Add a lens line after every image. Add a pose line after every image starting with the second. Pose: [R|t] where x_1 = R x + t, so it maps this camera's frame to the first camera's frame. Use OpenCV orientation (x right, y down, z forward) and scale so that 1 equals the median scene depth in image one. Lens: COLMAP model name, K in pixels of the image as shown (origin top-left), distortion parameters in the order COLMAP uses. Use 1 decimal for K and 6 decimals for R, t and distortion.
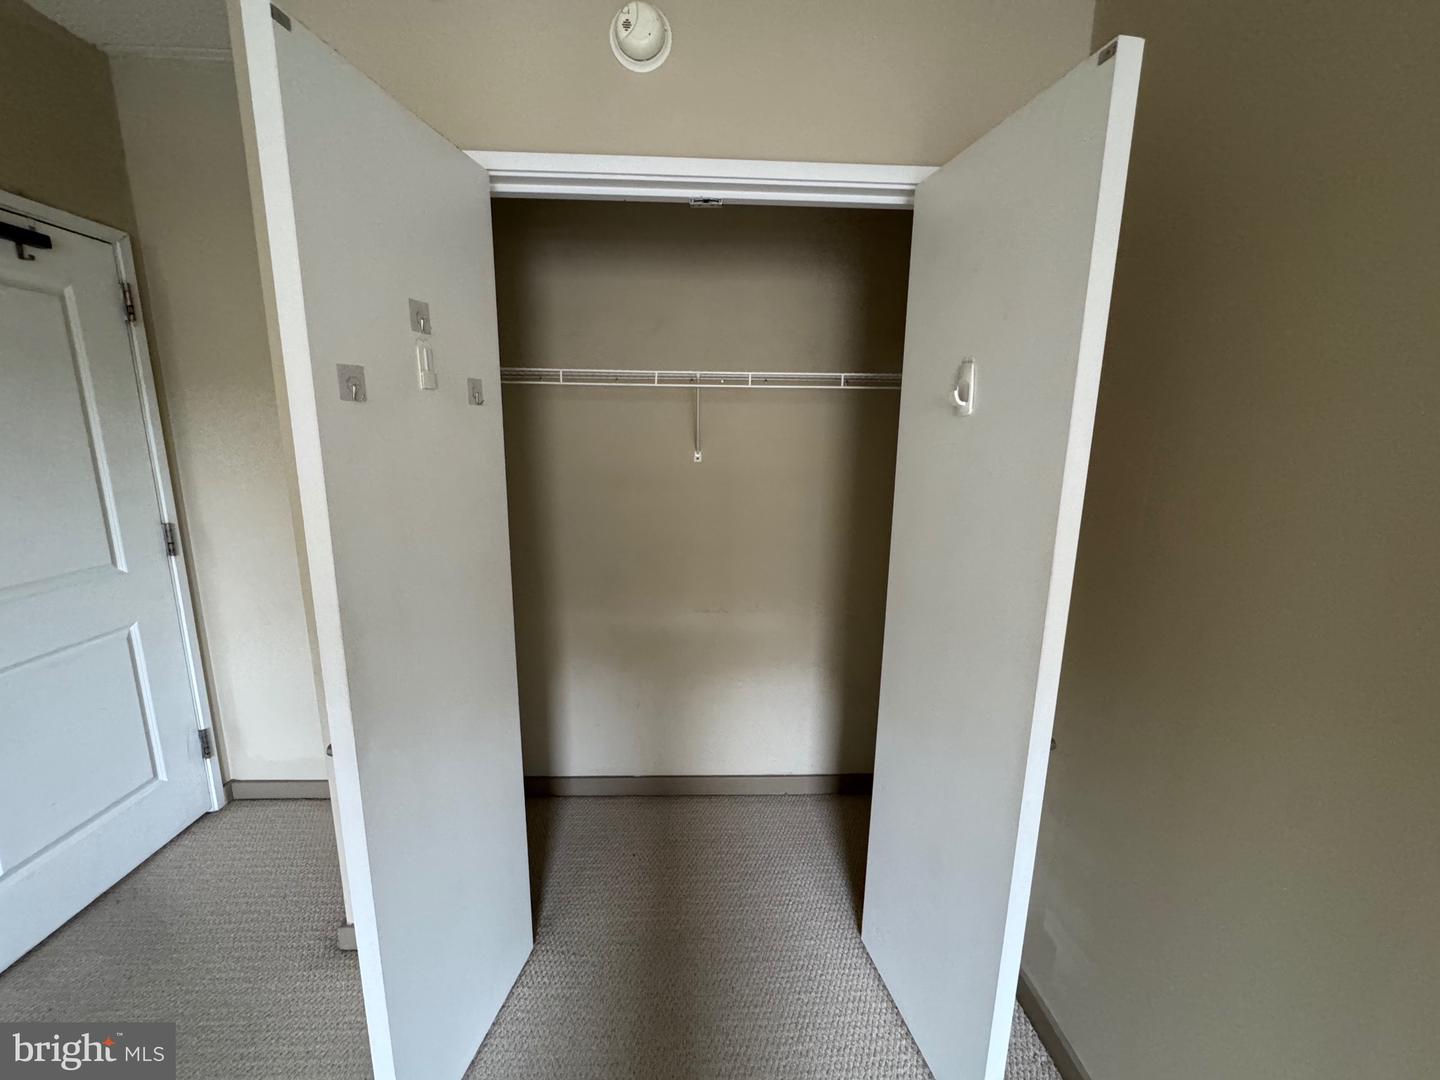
lens RADIAL K [[573.7, 0, 717.1], [0, 573.7, 543.2], [0, 0, 1]] dist [-0.006436, 0.000855]
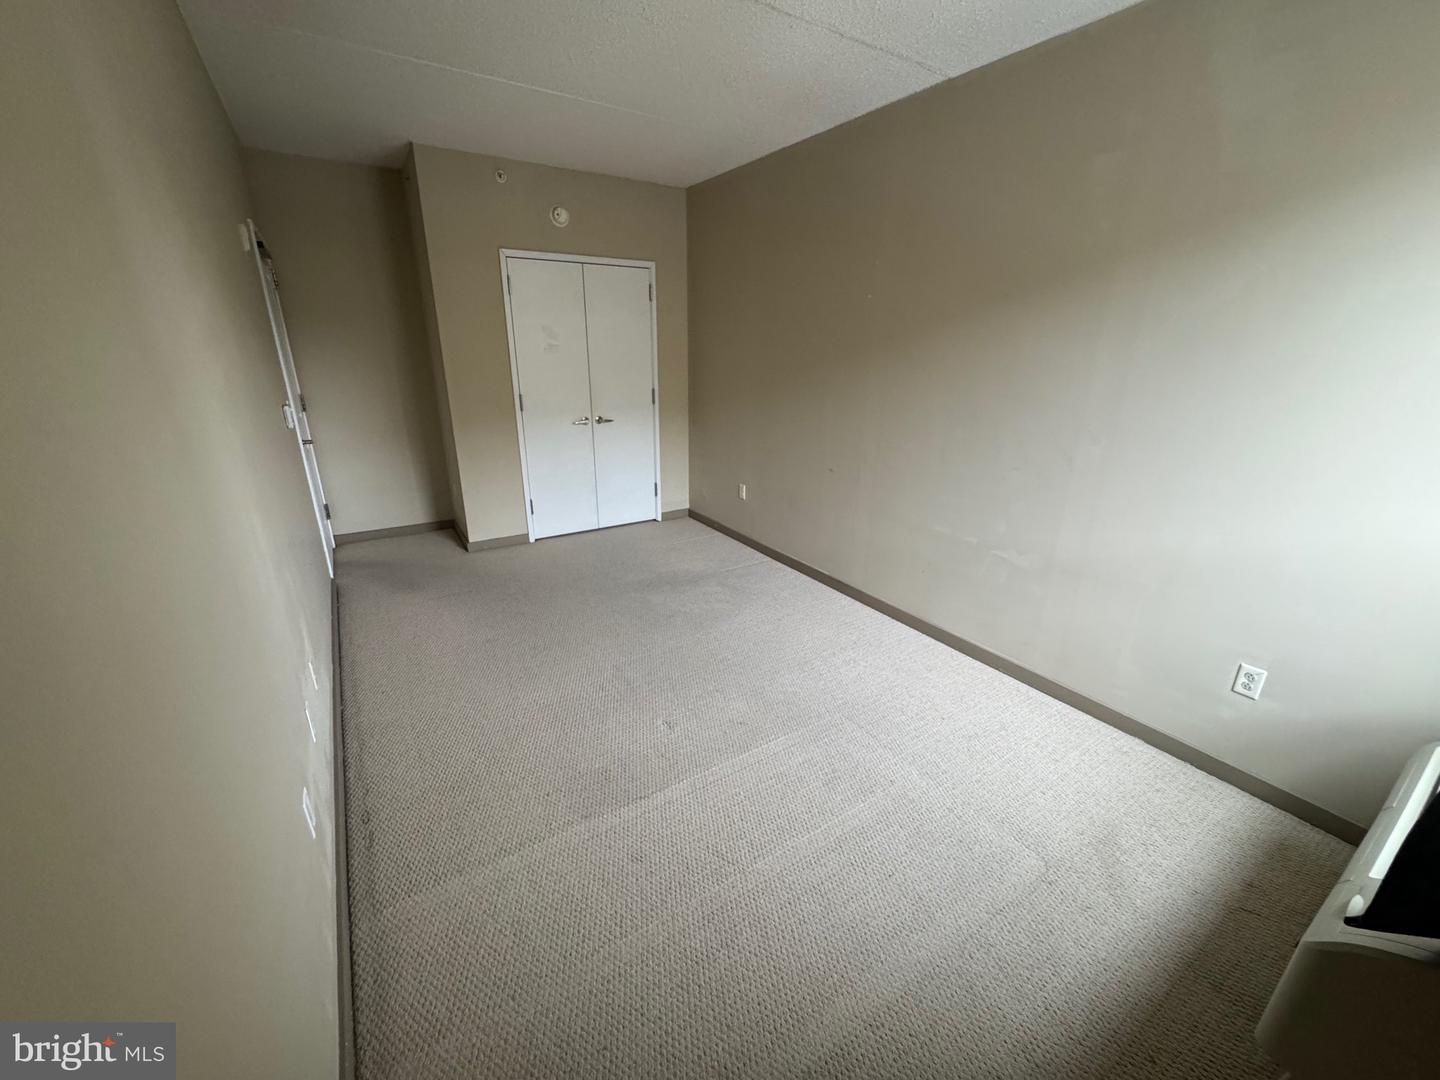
lens RADIAL K [[573.7, 0, 706.7], [0, 573.7, 534.5], [0, 0, 1]] dist [-0.006436, 0.000855]
pose [[0.876908, -0.153349, 0.455540, -0.868623], [0.090002, 0.983364, 0.157779, 0.311668], [-0.472157, -0.097359, 0.876122, -1.767629]]
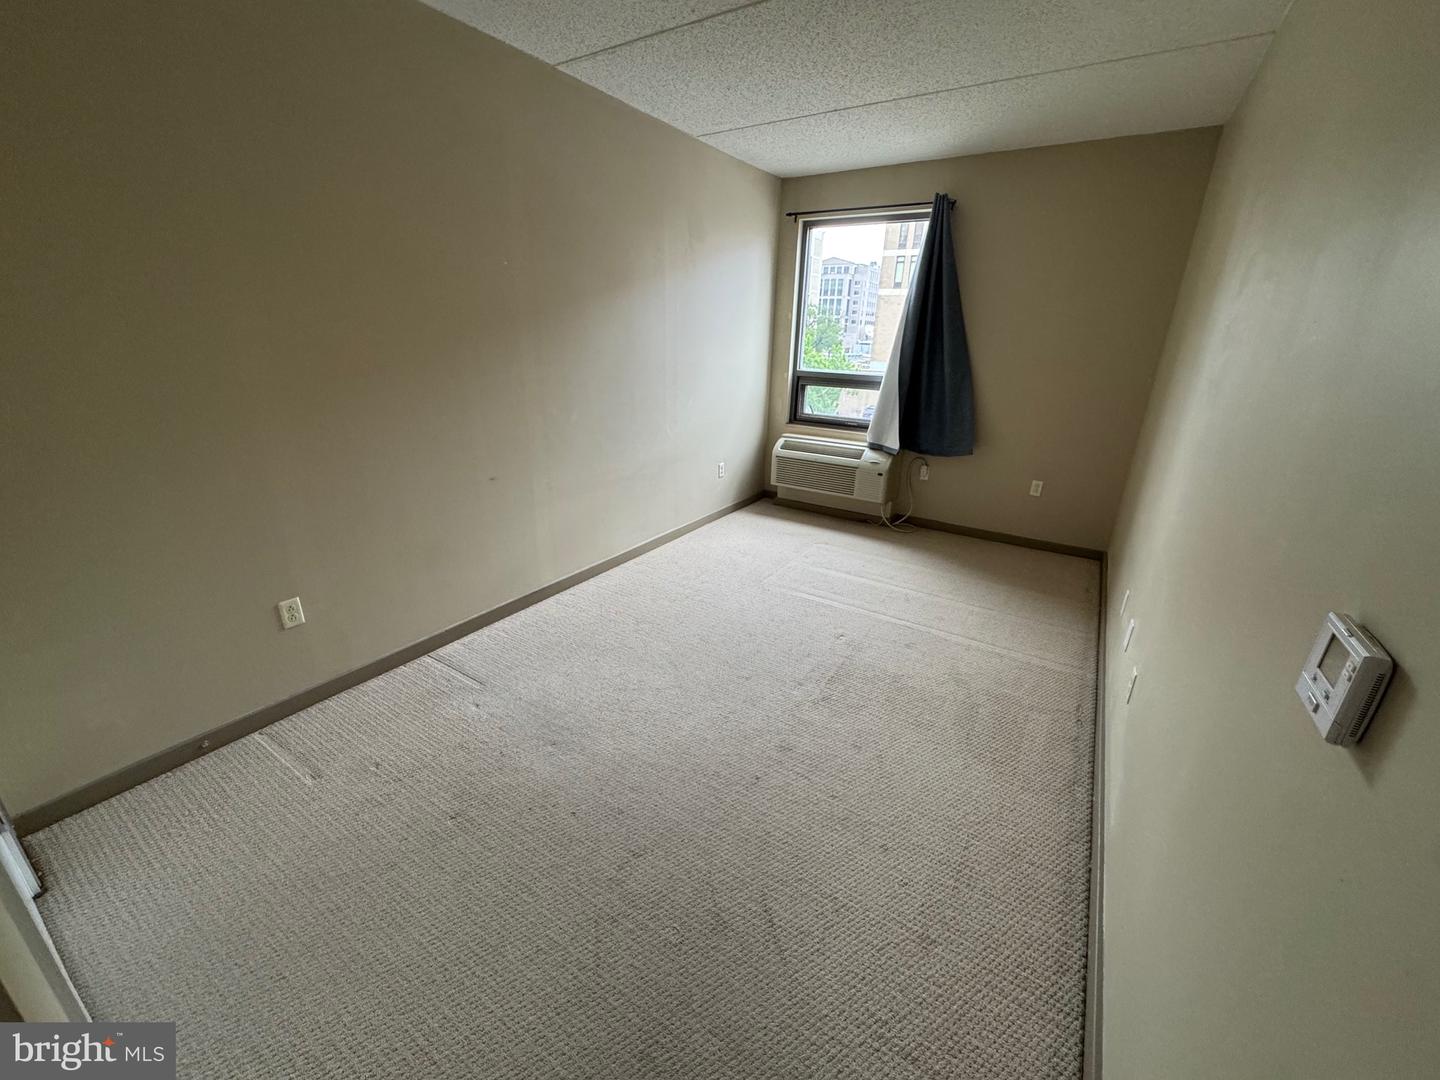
lens RADIAL K [[573.7, 0, 717.1], [0, 573.7, 532.1], [0, 0, 1]] dist [-0.006436, 0.000855]
pose [[-0.817308, -0.215719, 0.534296, -0.960222], [0.077717, 0.877530, 0.473182, -0.252320], [-0.570935, 0.428259, -0.700448, 1.277527]]
